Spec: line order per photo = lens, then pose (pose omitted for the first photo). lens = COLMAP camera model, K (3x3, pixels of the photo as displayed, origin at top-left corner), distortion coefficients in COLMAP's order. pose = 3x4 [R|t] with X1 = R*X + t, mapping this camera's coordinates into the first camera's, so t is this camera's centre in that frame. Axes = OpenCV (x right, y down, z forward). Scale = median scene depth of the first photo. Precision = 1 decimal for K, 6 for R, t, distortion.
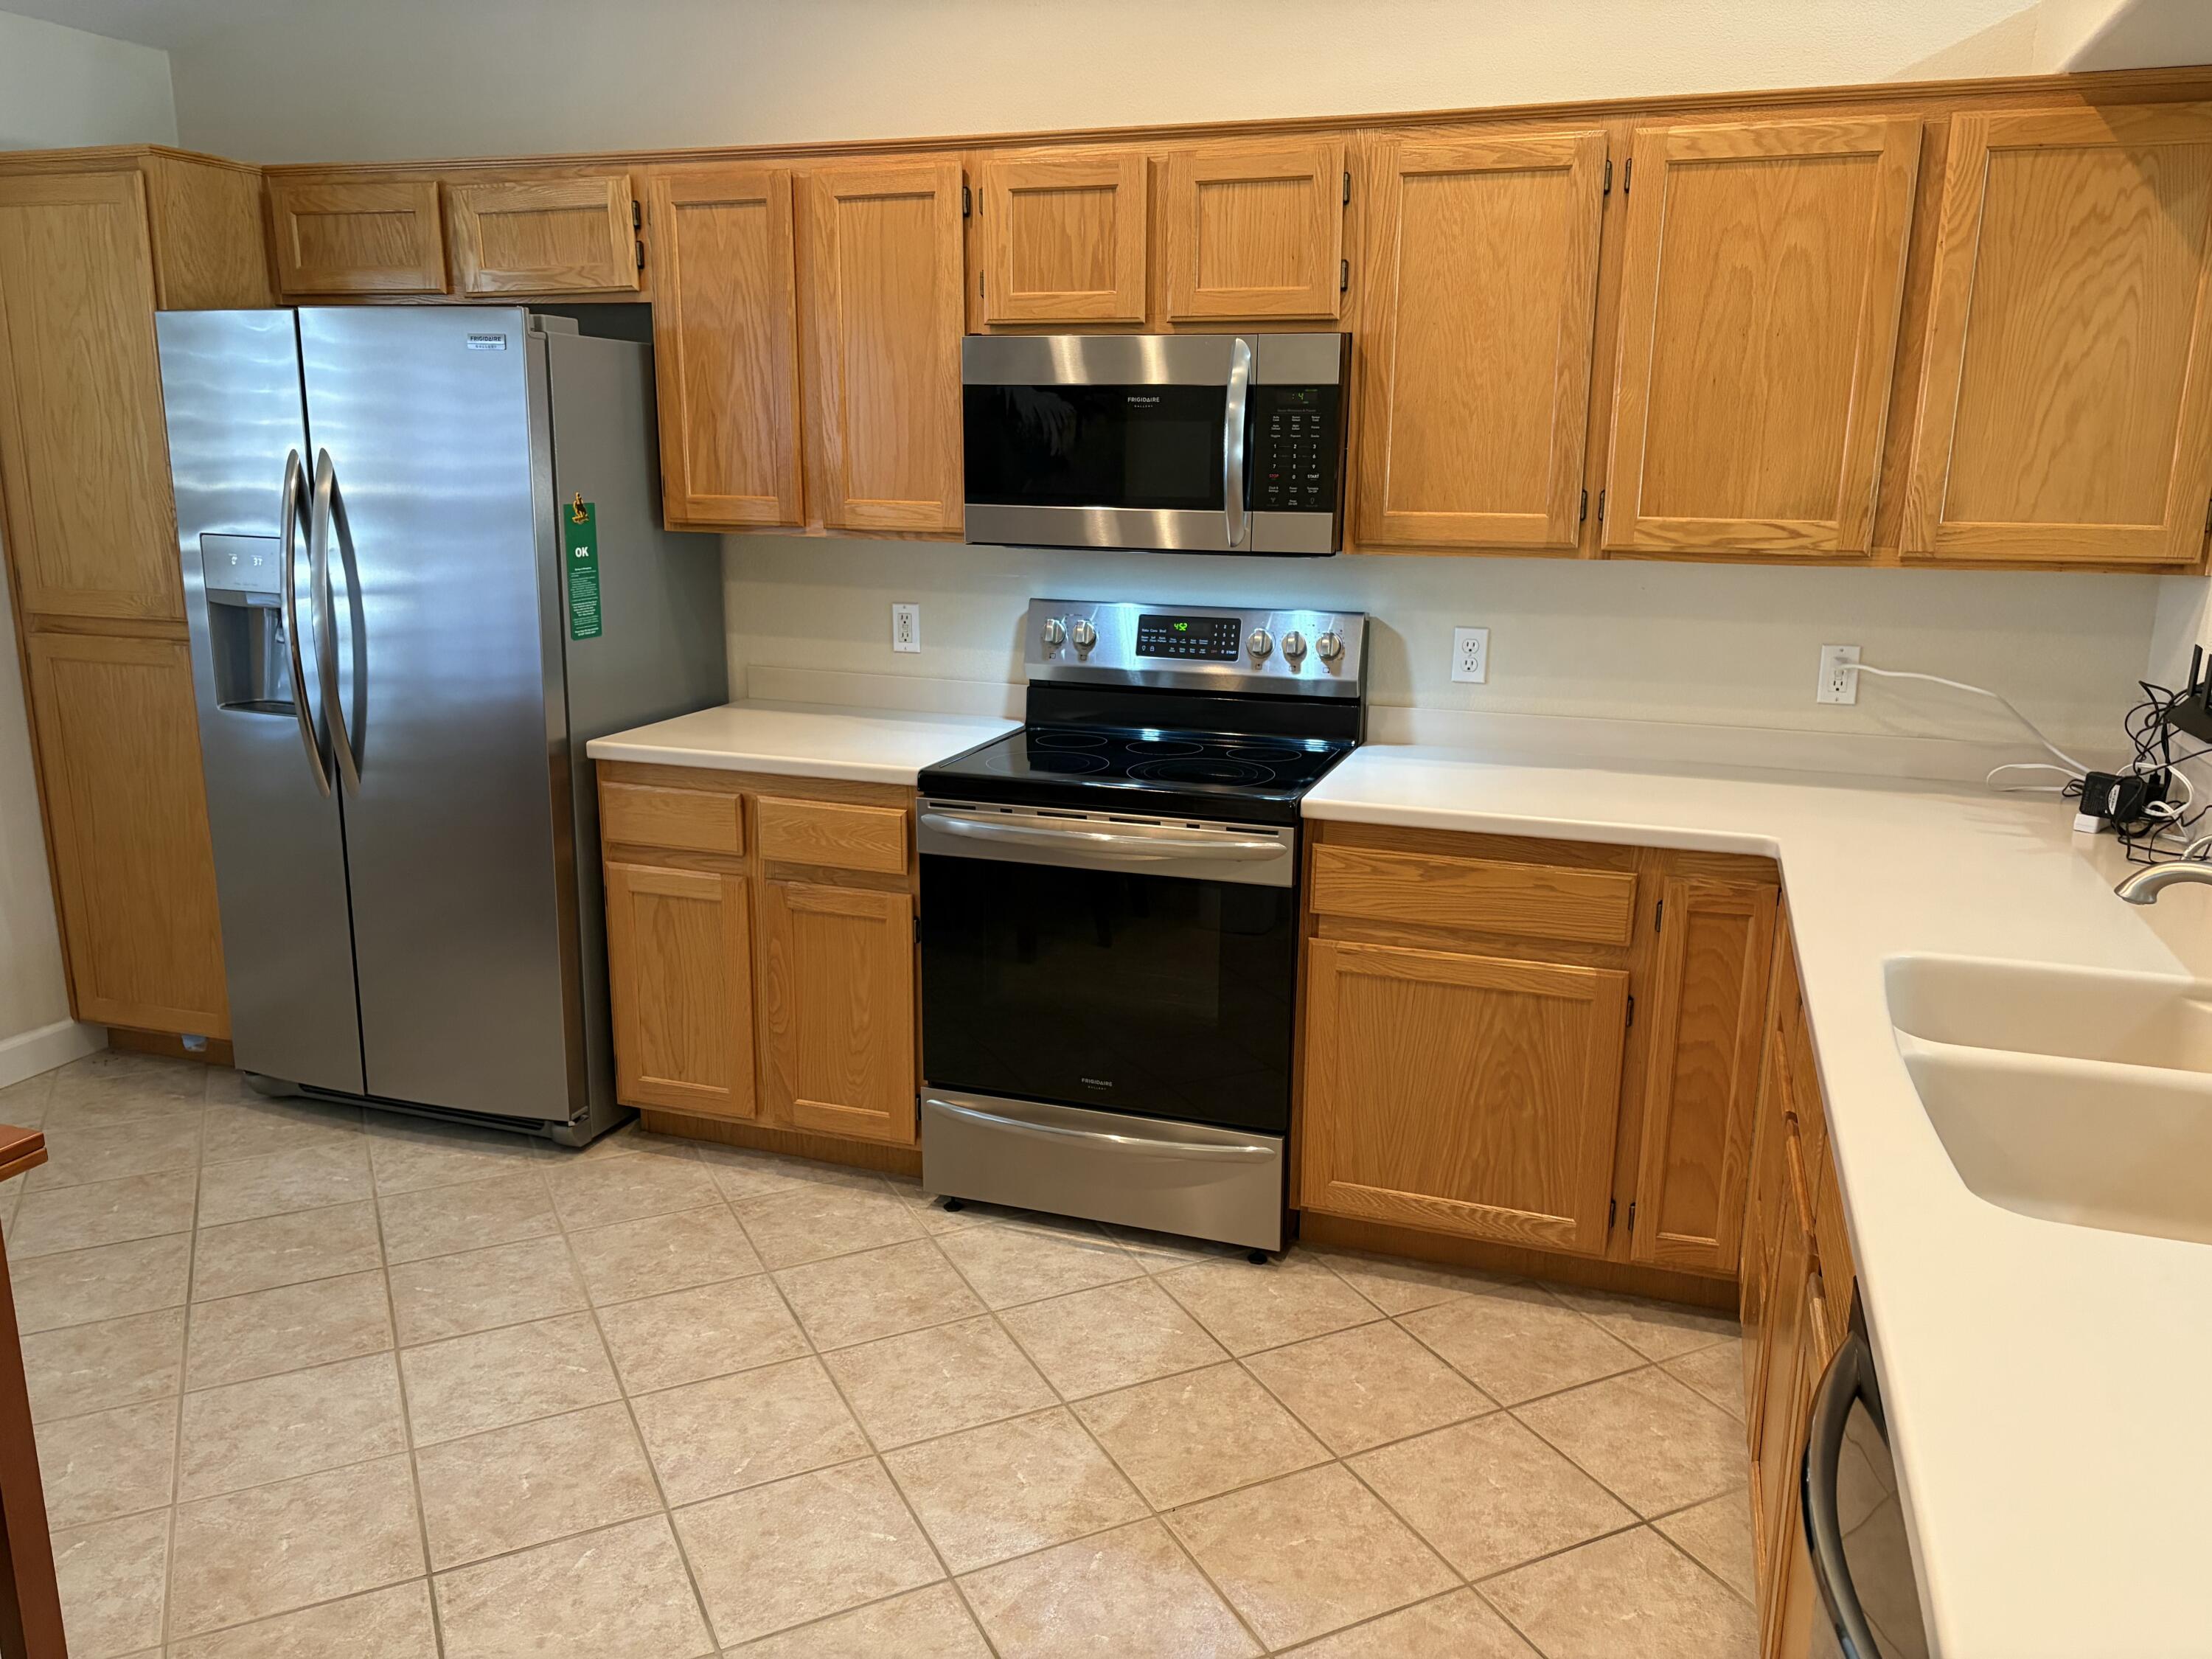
lens RADIAL K [[1642.4, 0, 1109.6], [0, 1642.4, 829.0], [0, 0, 1]] dist [0.038046, -0.029731]
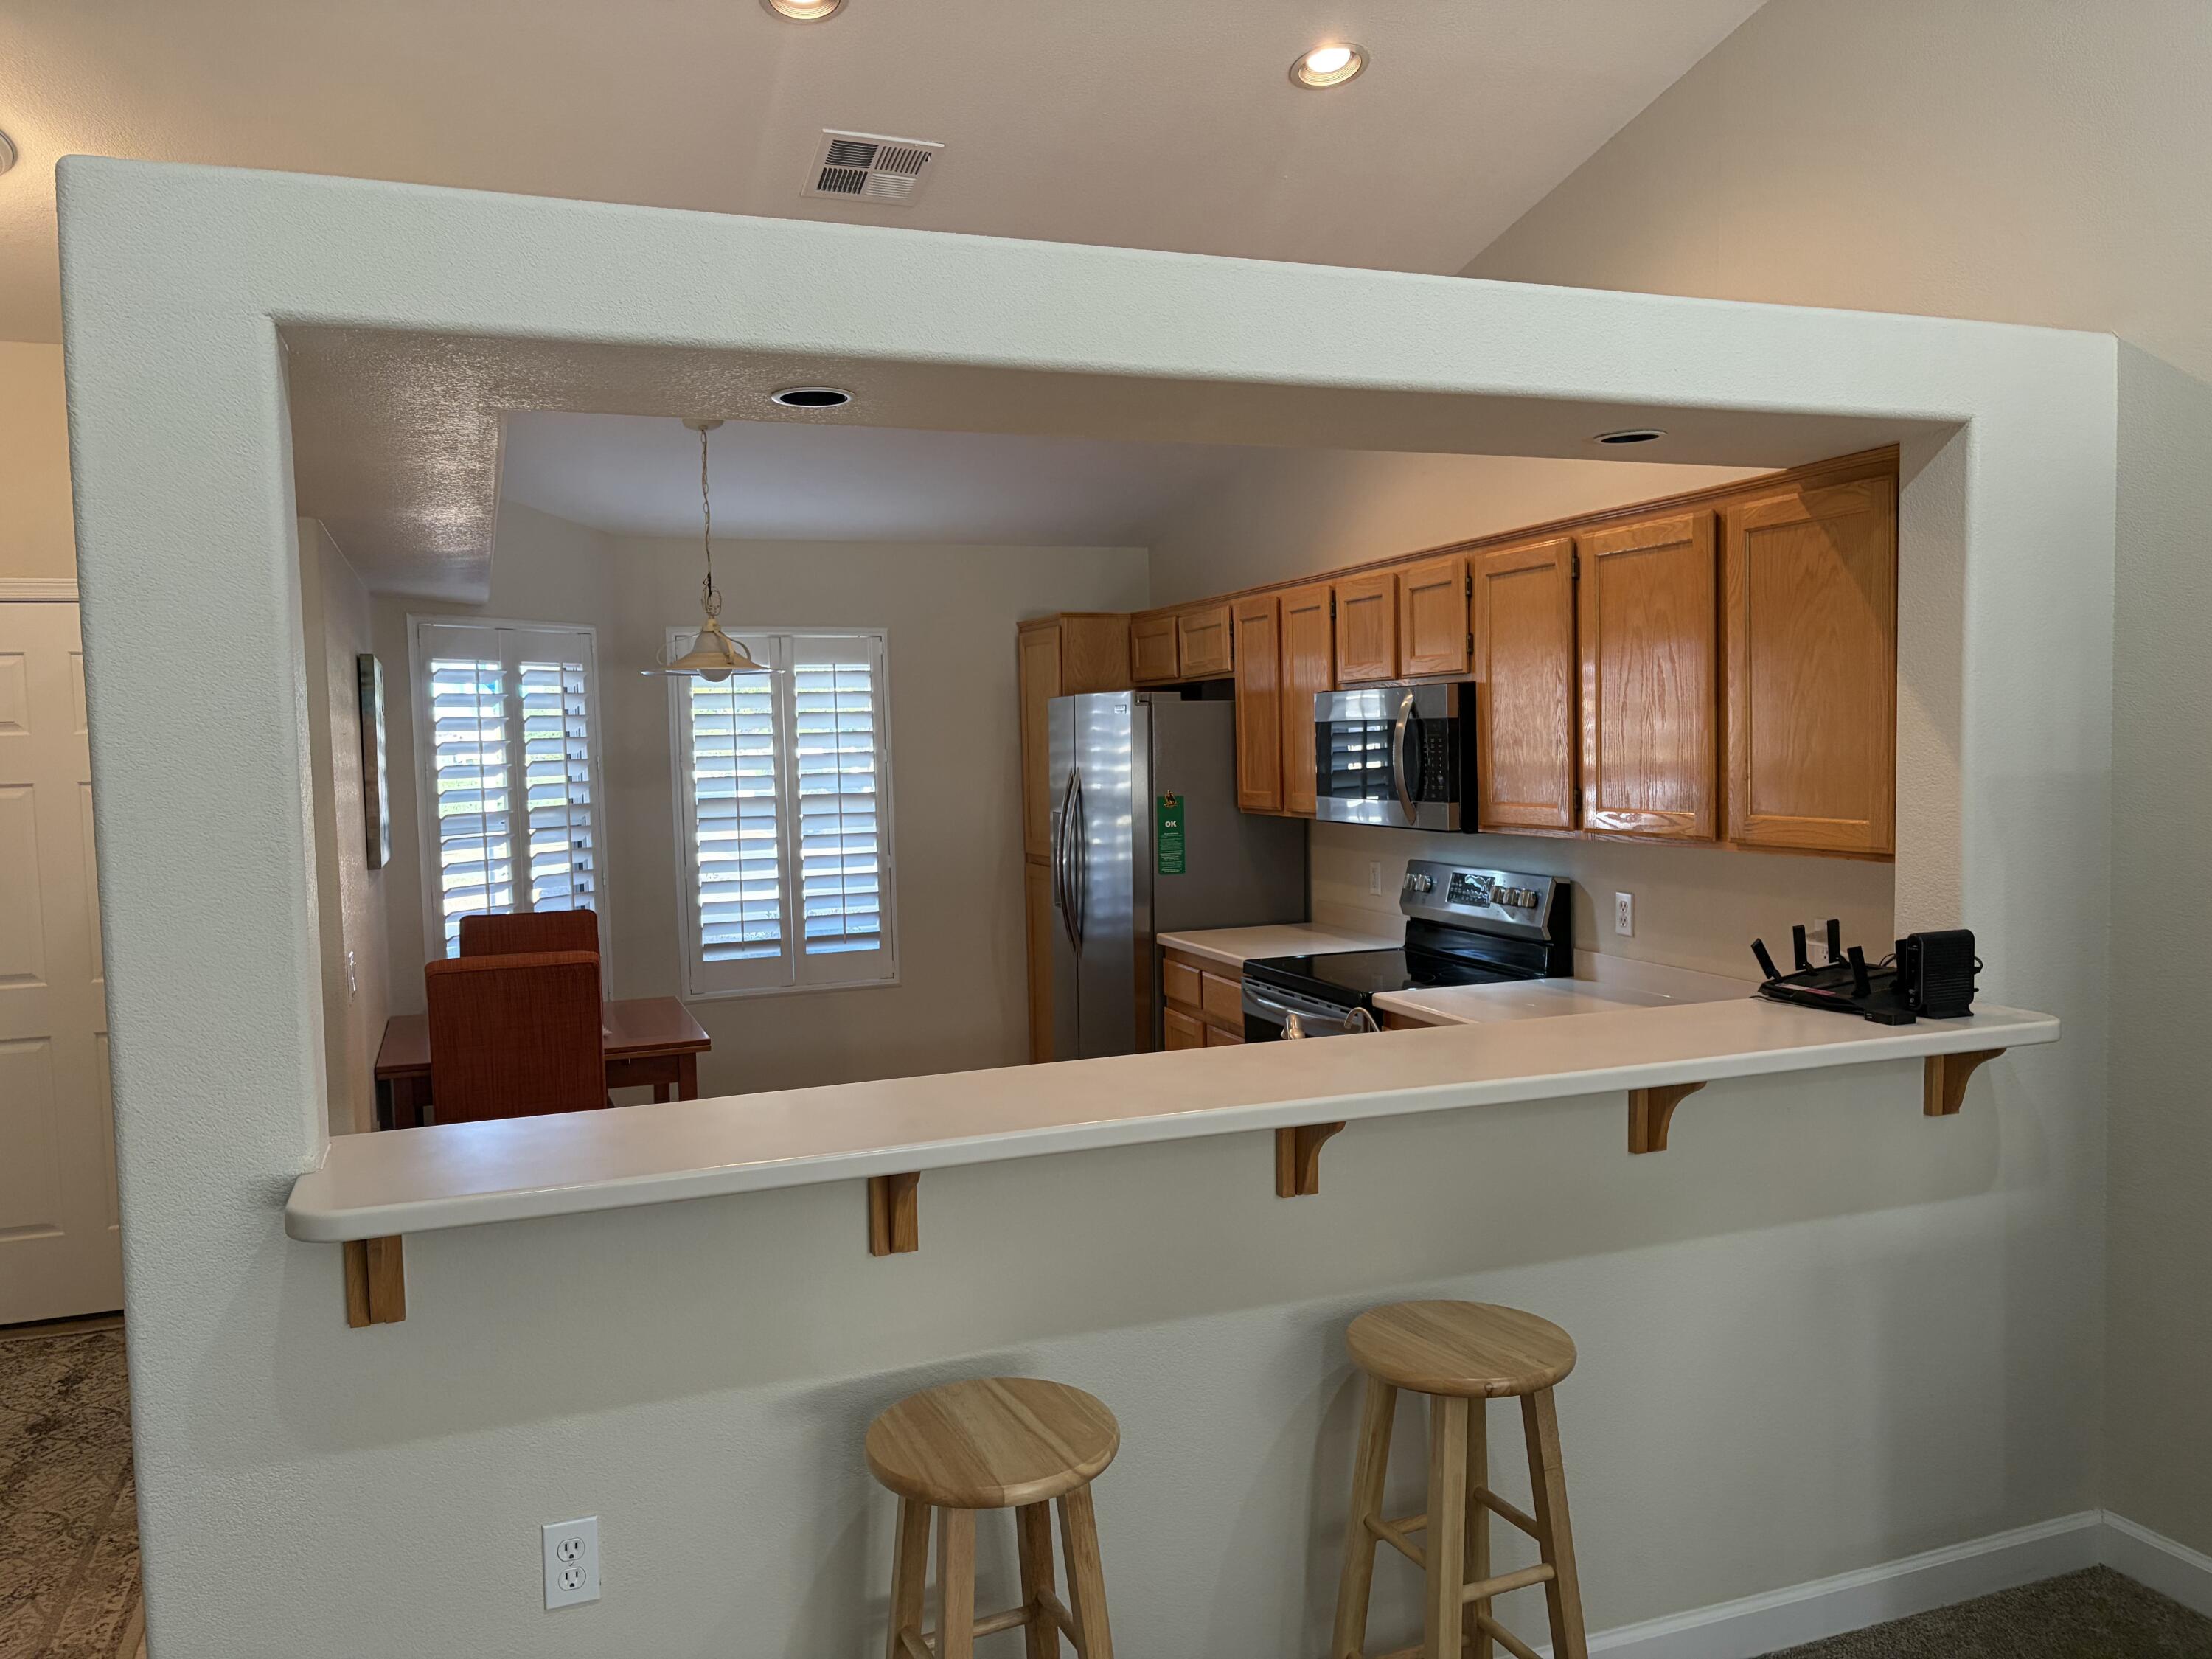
lens RADIAL K [[1642.4, 0, 1089.3], [0, 1642.4, 832.2], [0, 0, 1]] dist [0.038046, -0.029731]
pose [[0.627141, 0.017392, -0.778711, 0.955254], [-0.143258, 0.985271, -0.093369, 0.010859], [0.765618, 0.170112, 0.620396, -0.114782]]
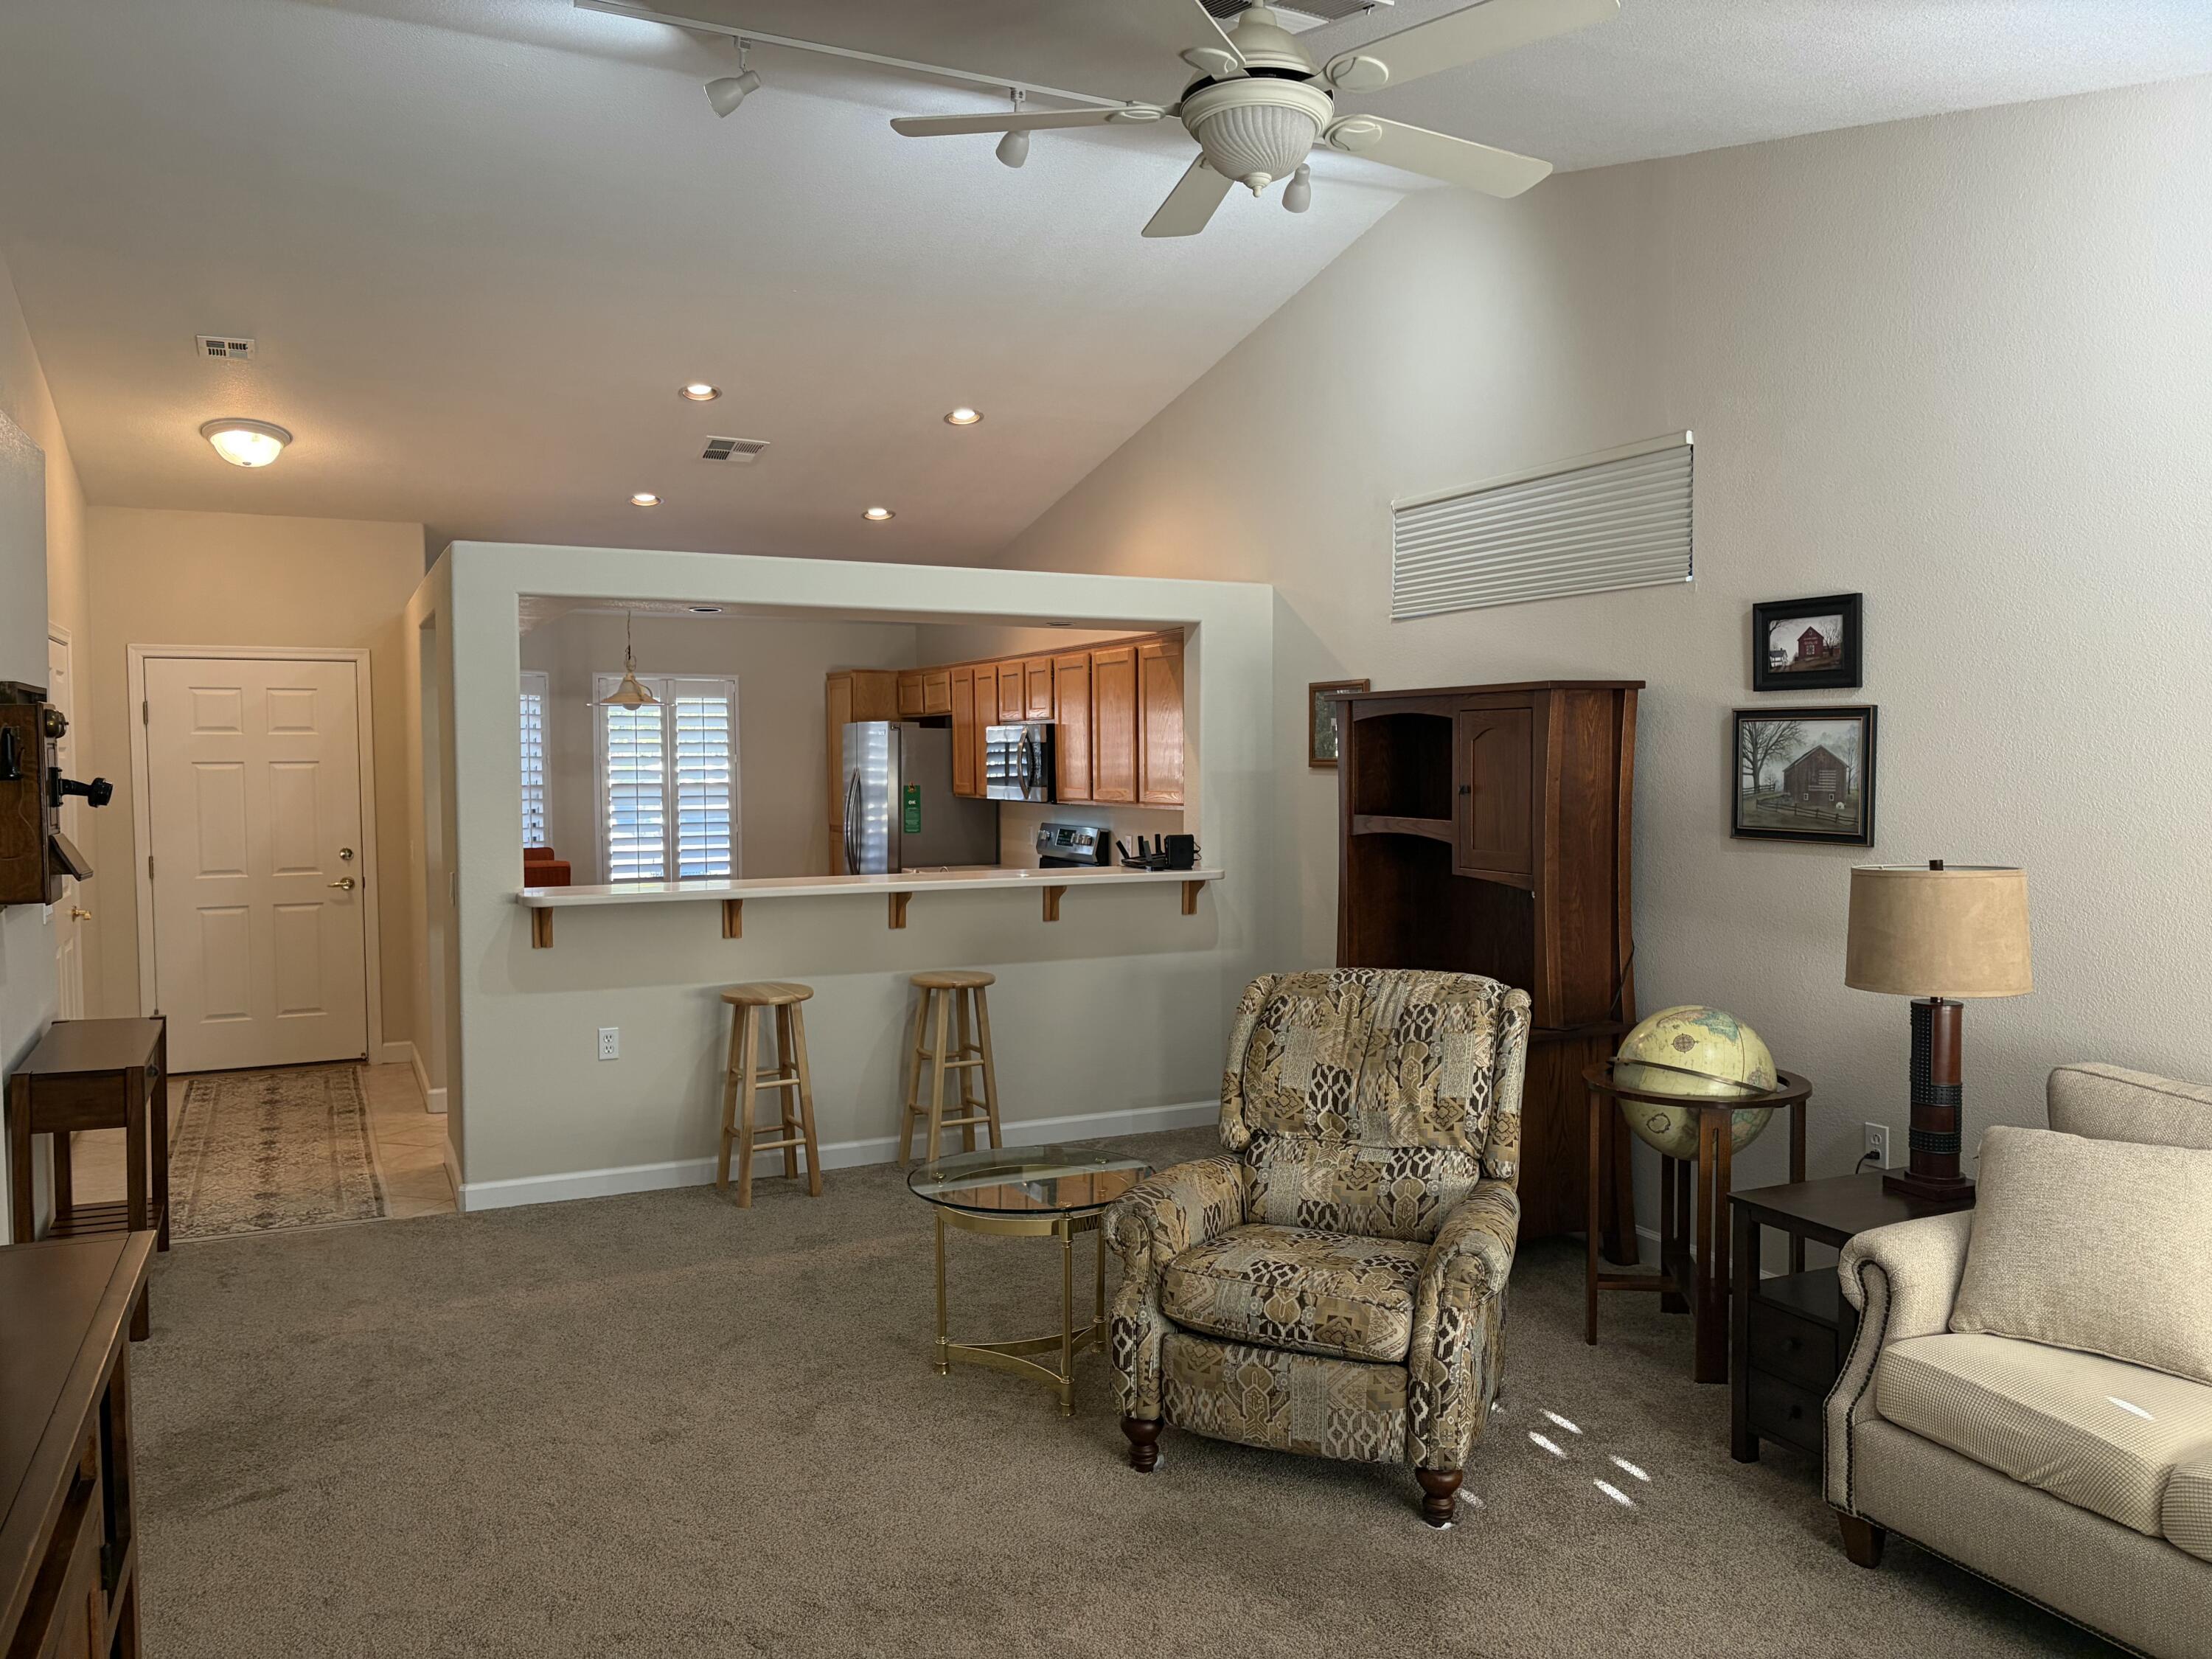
lens RADIAL K [[1642.4, 0, 1117.4], [0, 1642.4, 831.2], [0, 0, 1]] dist [0.038046, -0.029731]
pose [[0.703196, 0.018193, -0.710763, 1.924103], [-0.147421, 0.981679, -0.120724, 0.165764], [0.695545, 0.189674, 0.692995, -0.685231]]
